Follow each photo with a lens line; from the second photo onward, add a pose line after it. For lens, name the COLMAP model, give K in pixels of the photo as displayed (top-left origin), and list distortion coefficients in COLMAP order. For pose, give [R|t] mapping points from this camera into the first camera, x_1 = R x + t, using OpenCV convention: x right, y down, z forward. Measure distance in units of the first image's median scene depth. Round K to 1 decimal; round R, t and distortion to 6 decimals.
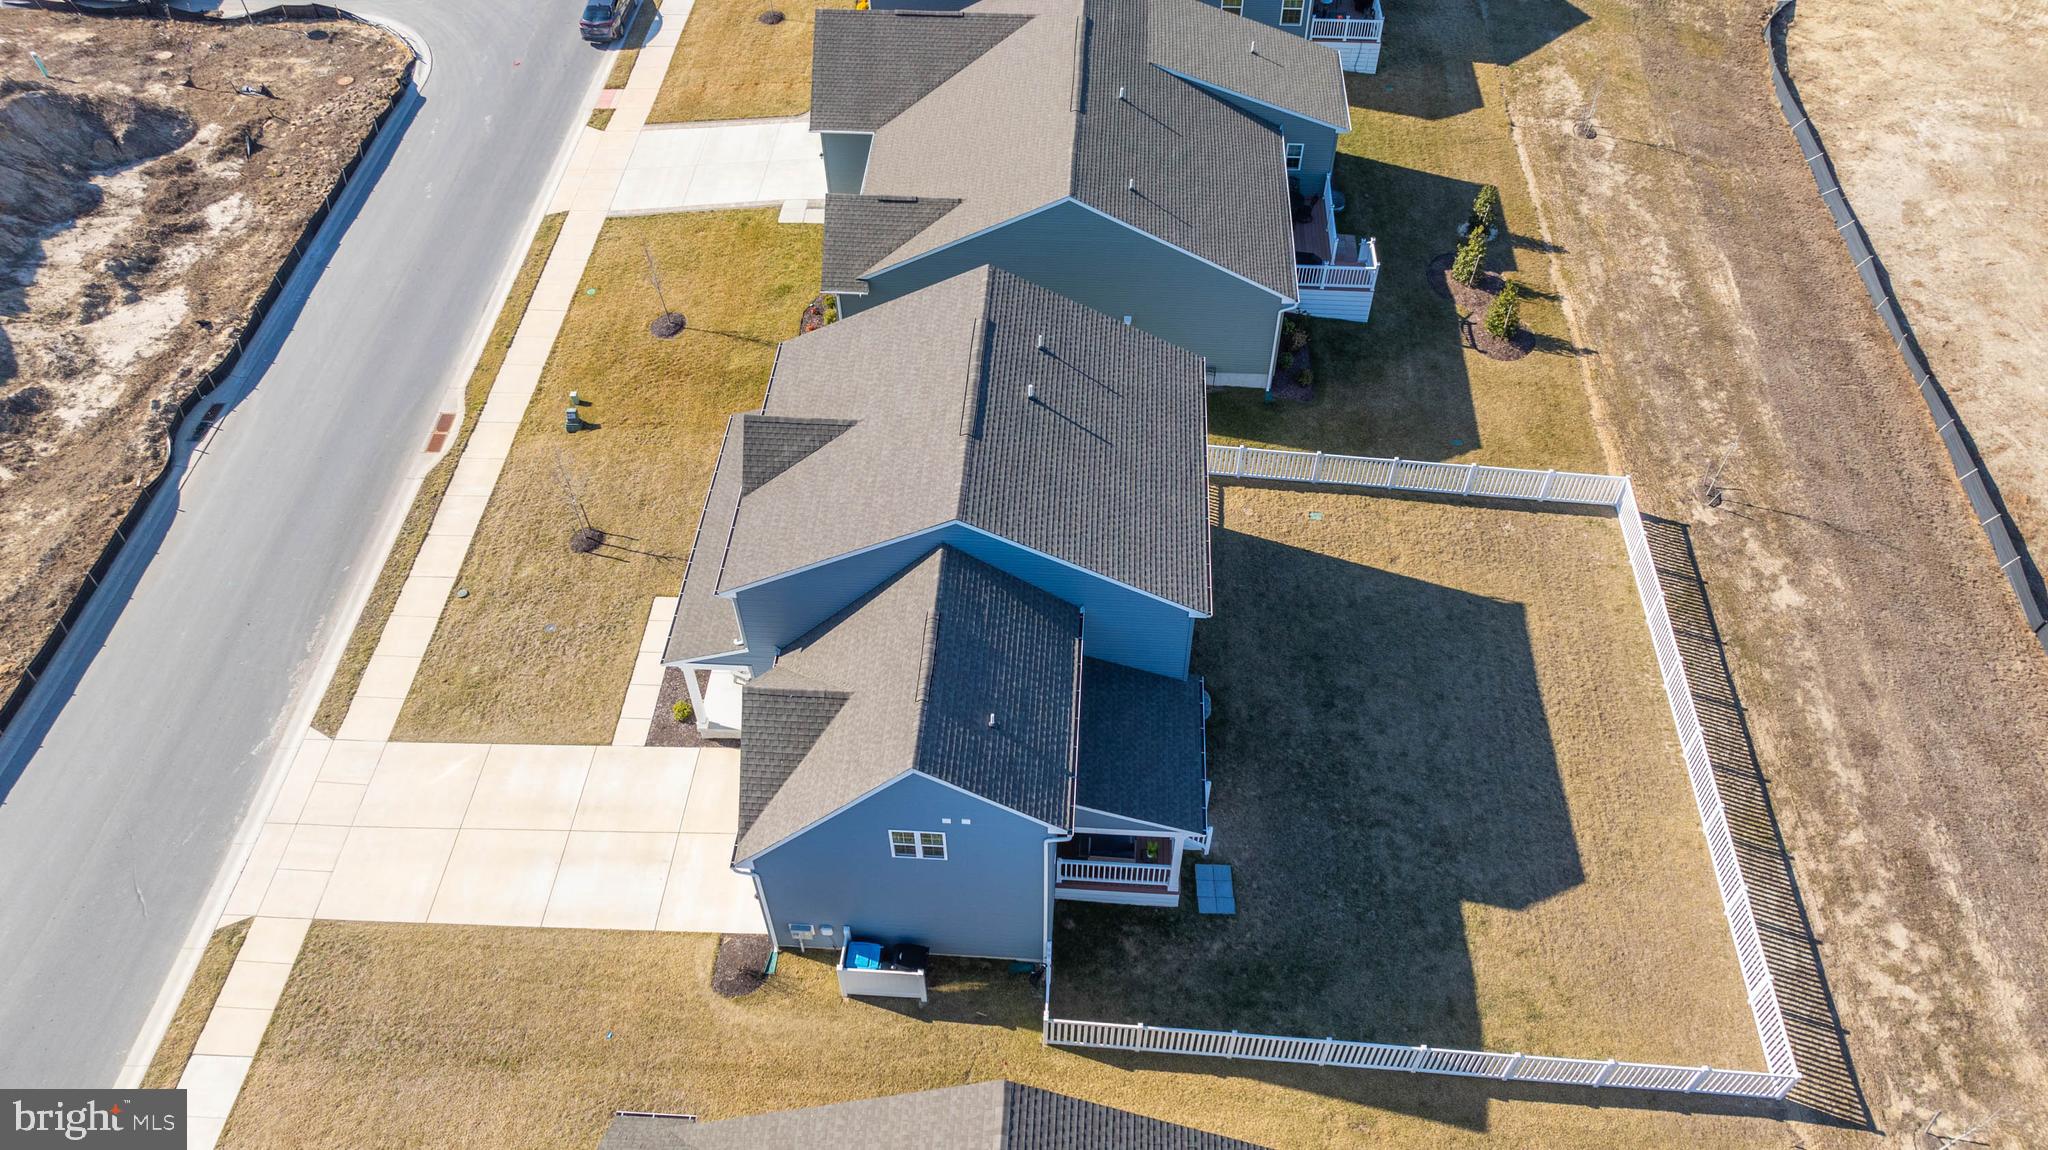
lens RADIAL K [[1498.4, 0, 1021.6], [0, 1498.4, 570.0], [0, 0, 1]] dist [-0.046347, 0.053780]
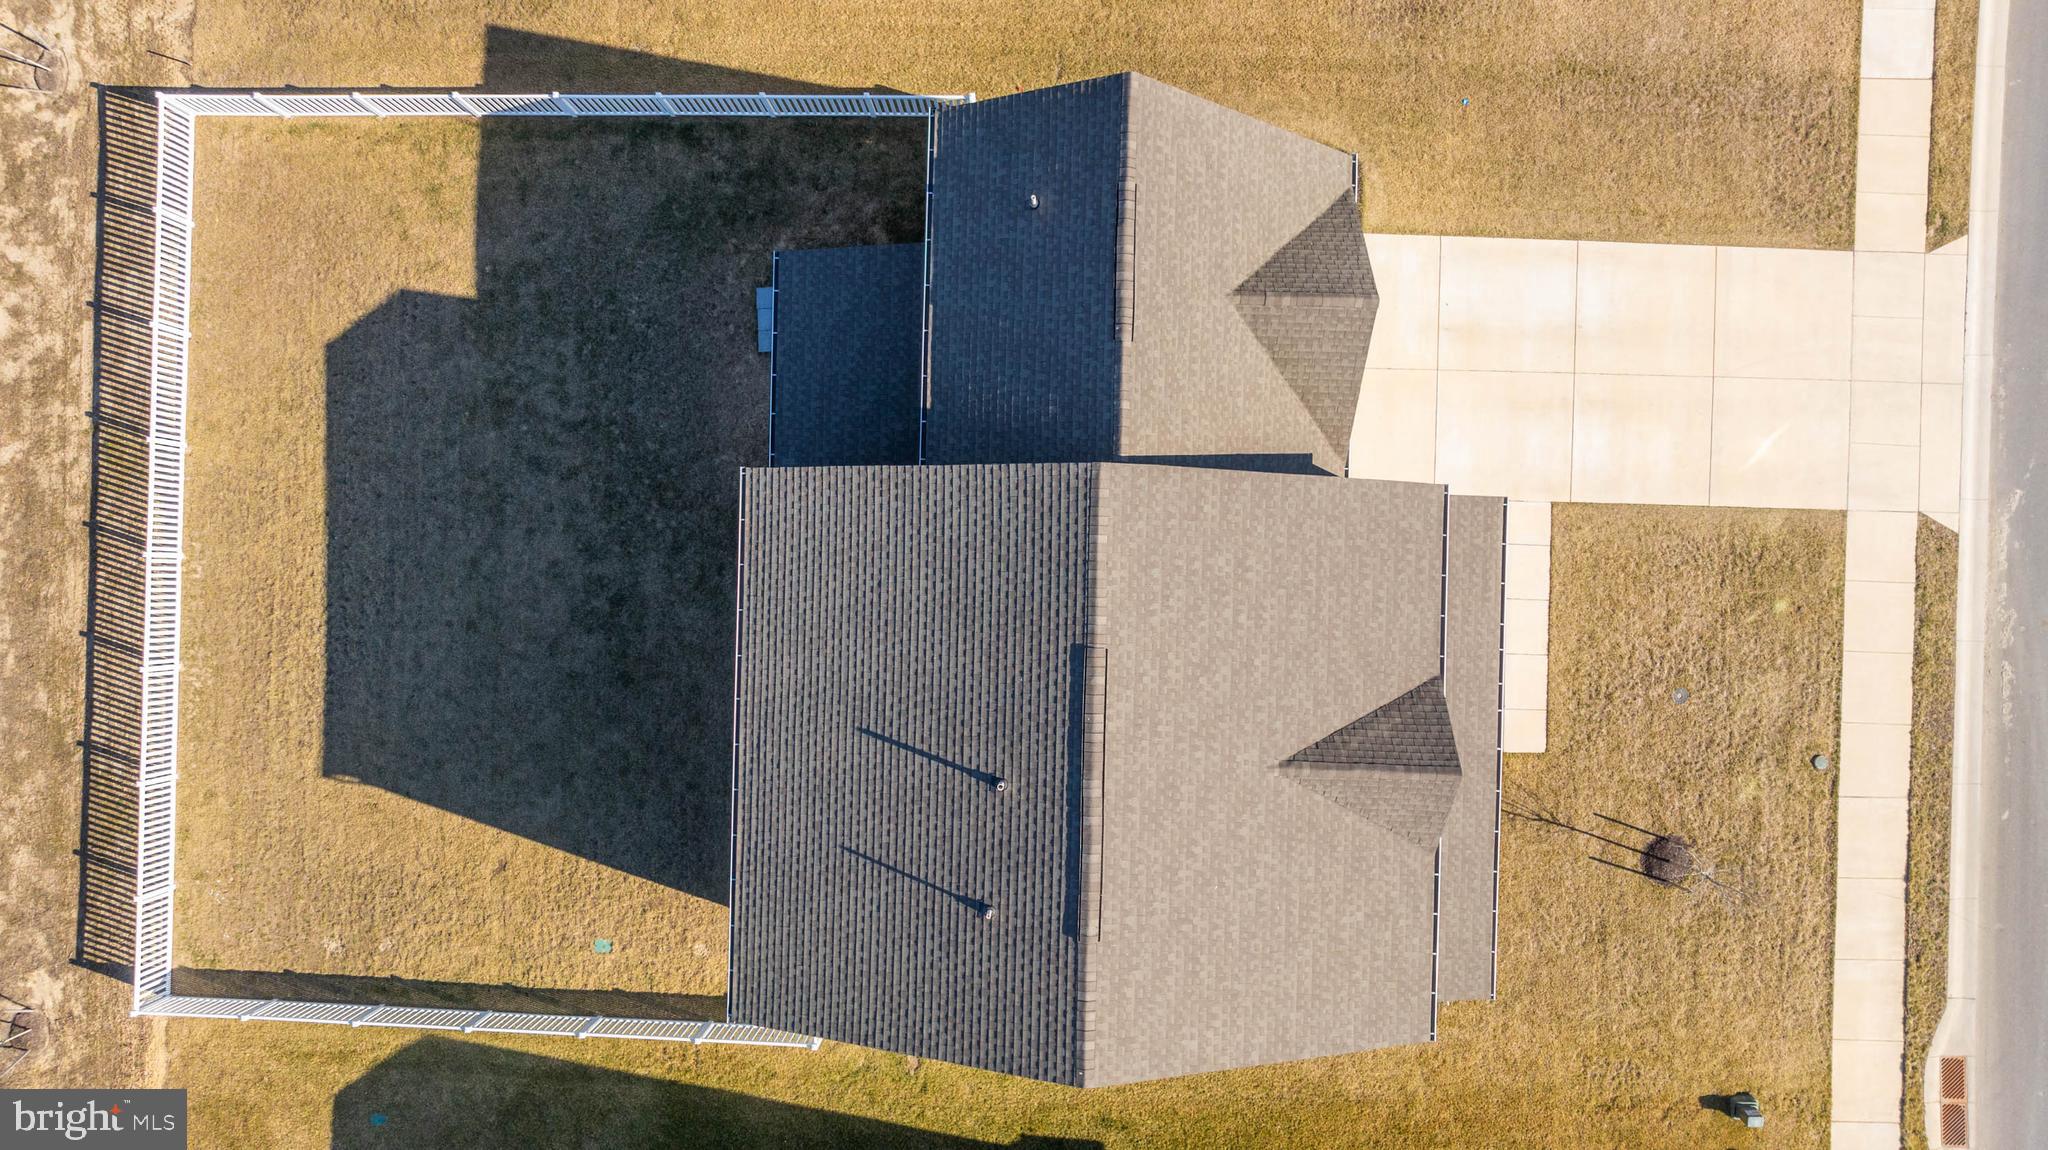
lens RADIAL K [[1526.9, 0, 1020.0], [0, 1526.9, 584.7], [0, 0, 1]] dist [-0.056923, 0.071895]
pose [[-0.999029, 0.038242, 0.021900, -0.017898], [-0.014008, -0.746752, 0.664955, -0.450105], [0.041783, 0.664003, 0.746562, 0.453962]]
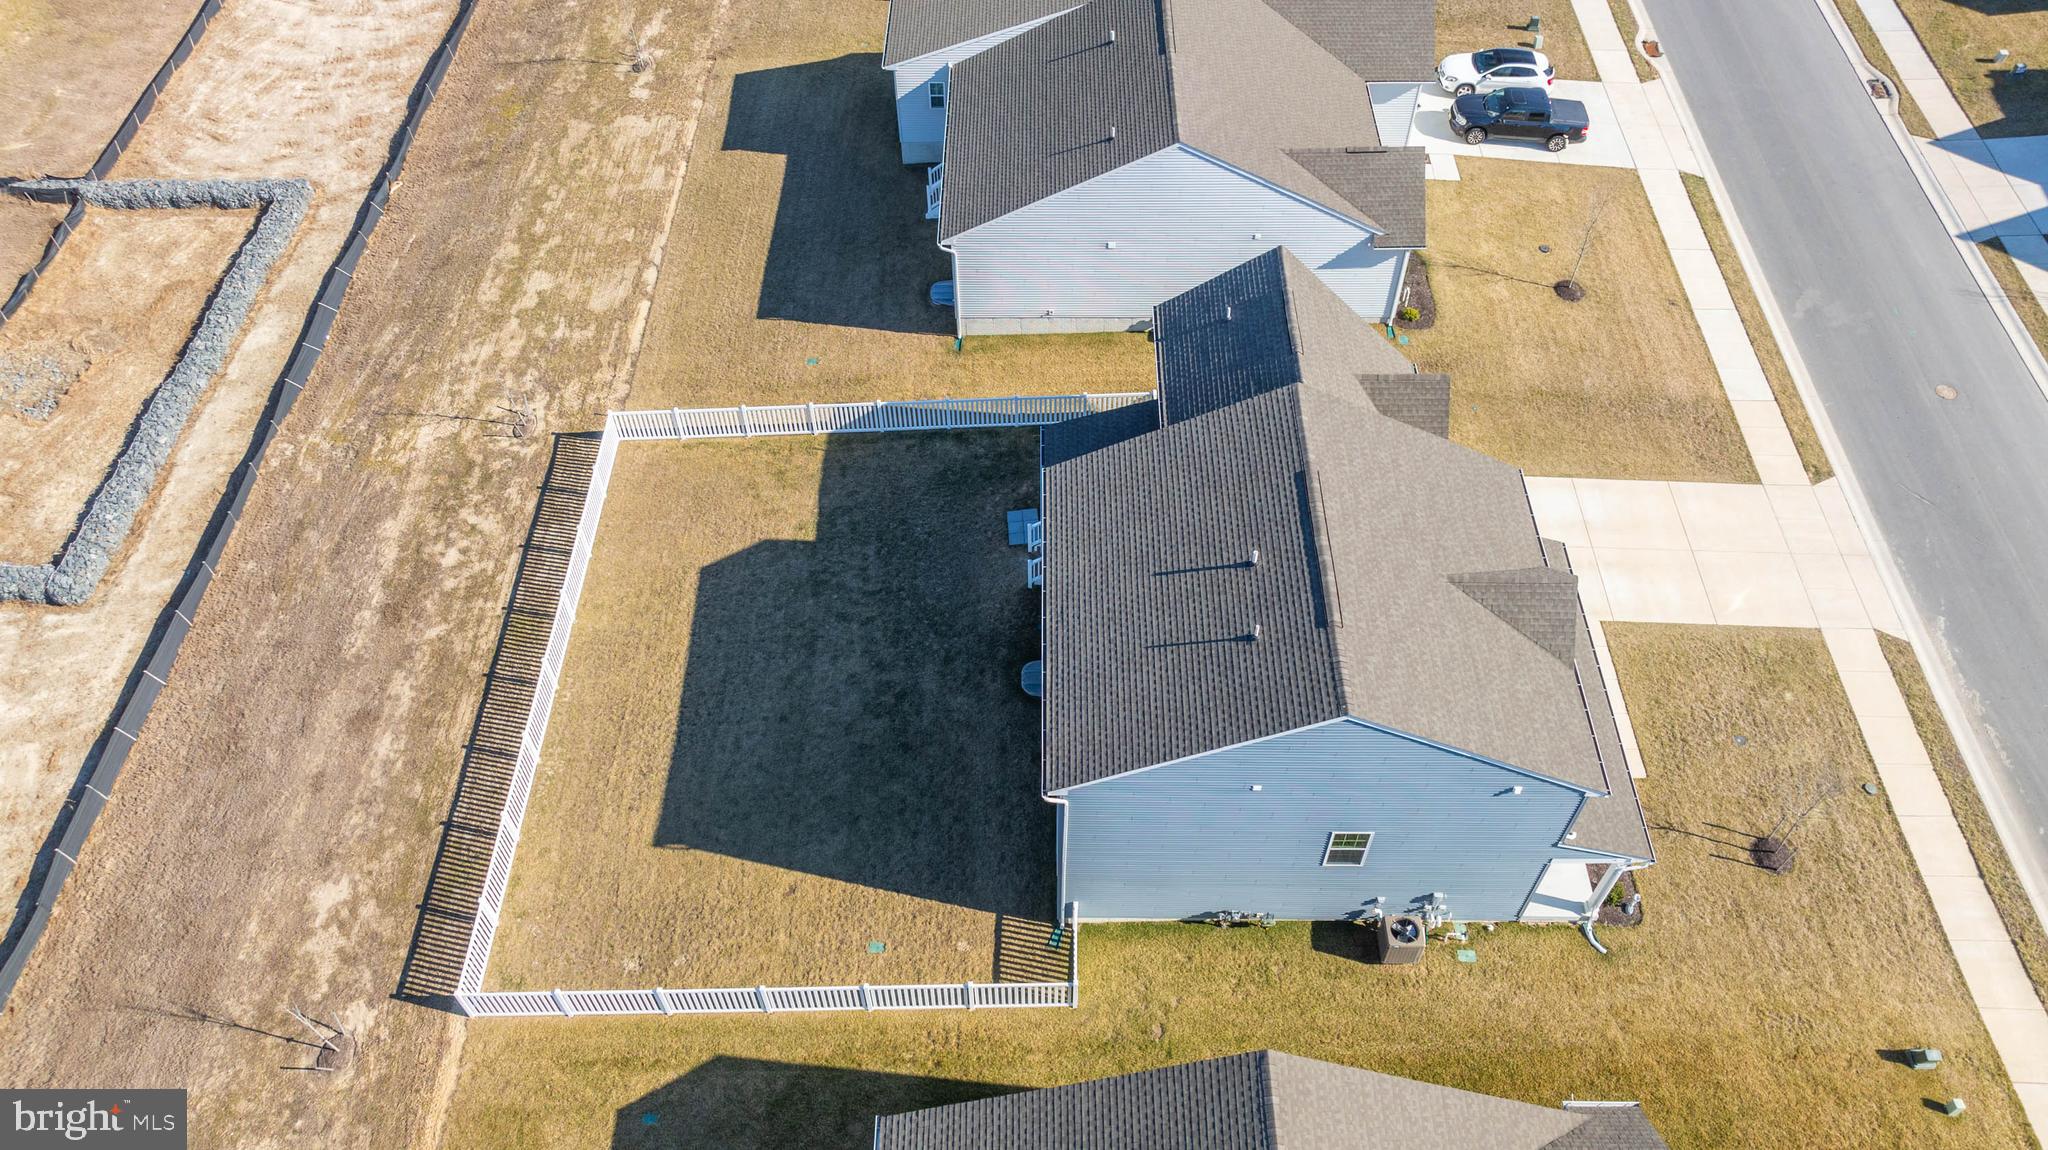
lens RADIAL K [[1478.1, 0, 1020.0], [0, 1478.1, 587.0], [0, 0, 1]] dist [-0.017376, -0.002472]
pose [[-0.998420, 0.052823, -0.019176, 0.151898], [-0.027784, -0.167385, 0.985500, -0.917326], [0.048848, 0.984475, 0.168589, 0.821669]]
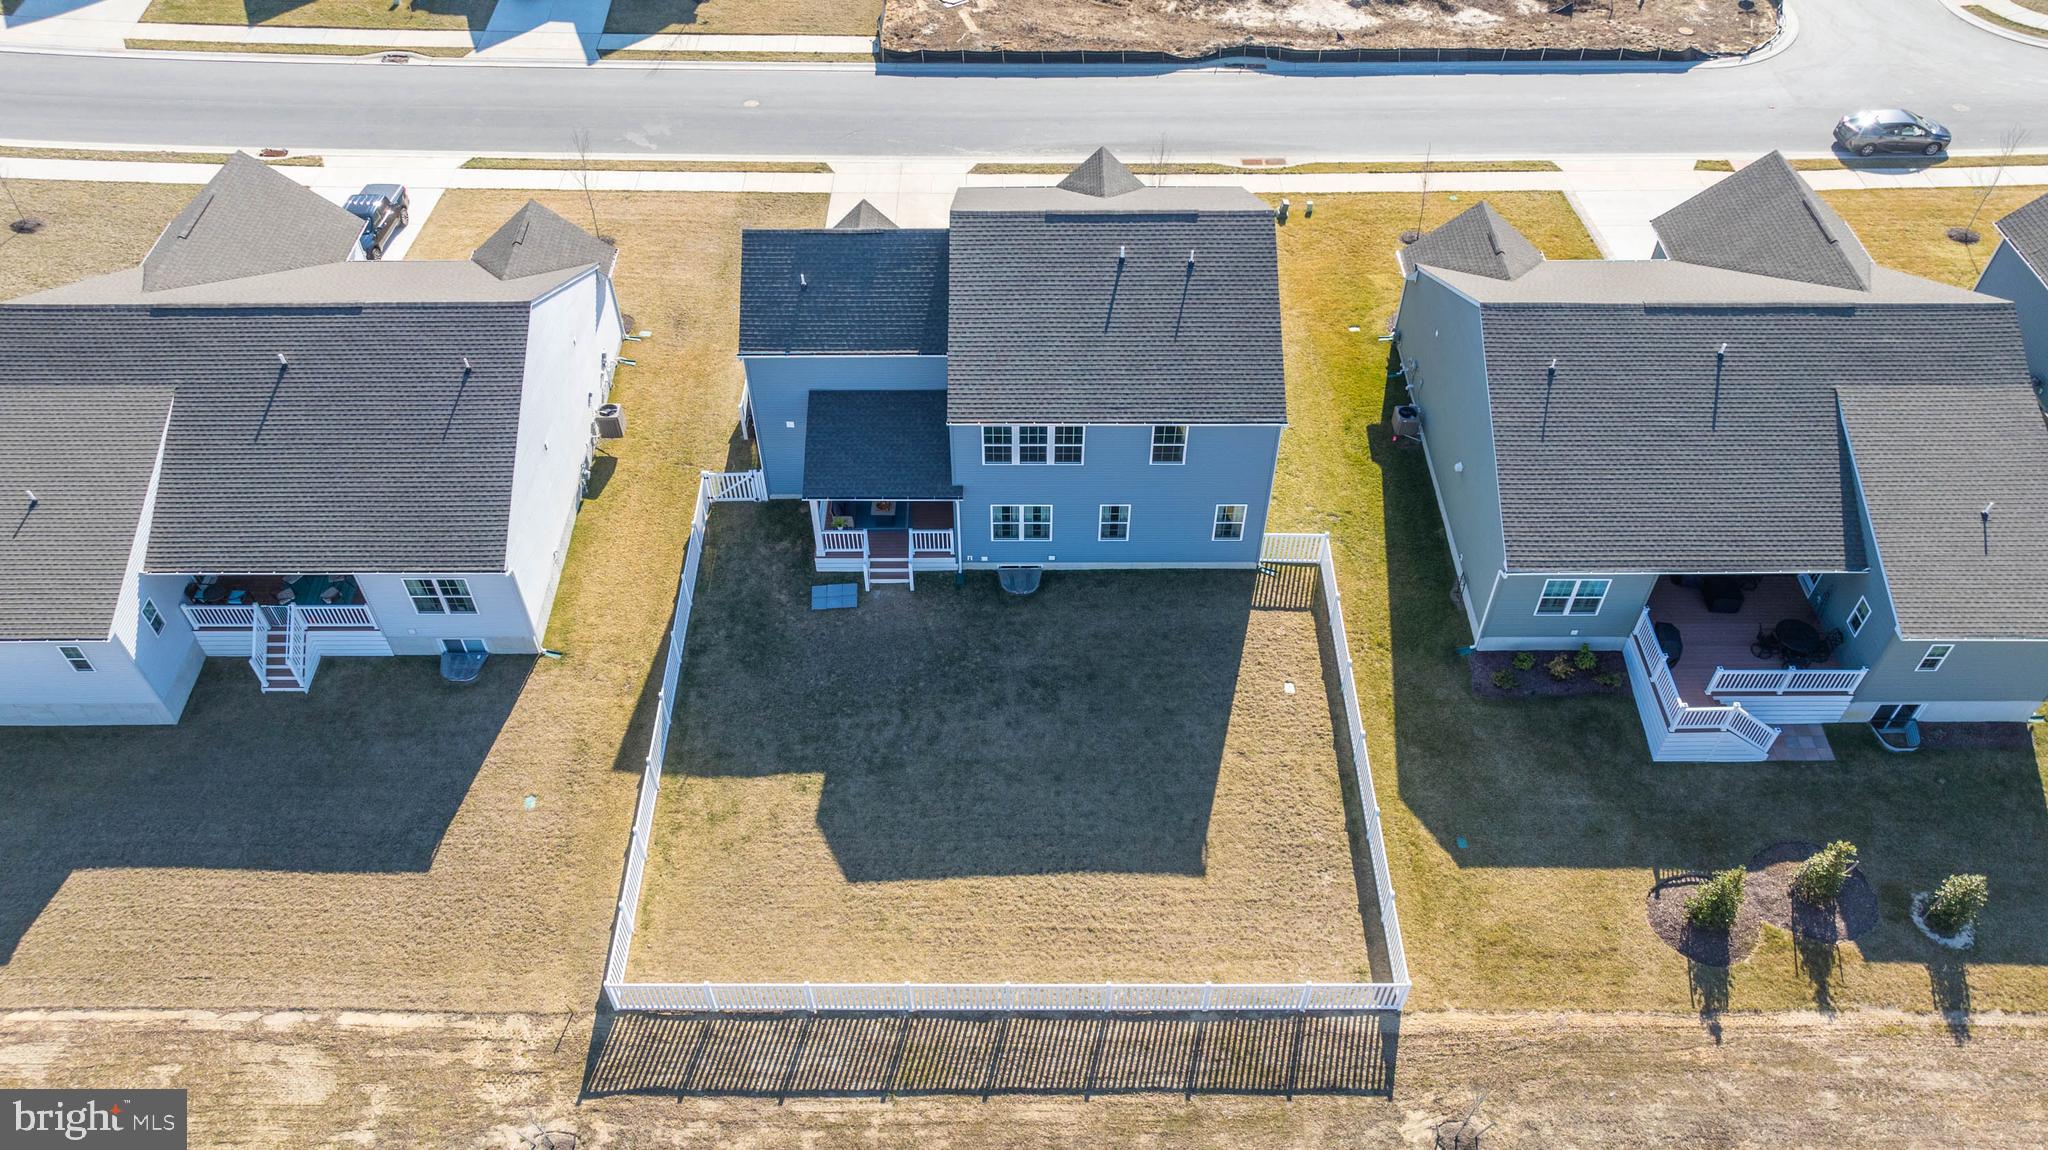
lens RADIAL K [[1478.1, 0, 1020.0], [0, 1478.1, 587.0], [0, 0, 1]] dist [-0.017376, -0.002472]
pose [[0.065214, 0.737214, -0.672505, 0.903215], [-0.745871, 0.483714, 0.457928, -0.431276], [0.662891, 0.471738, 0.581411, 0.390806]]
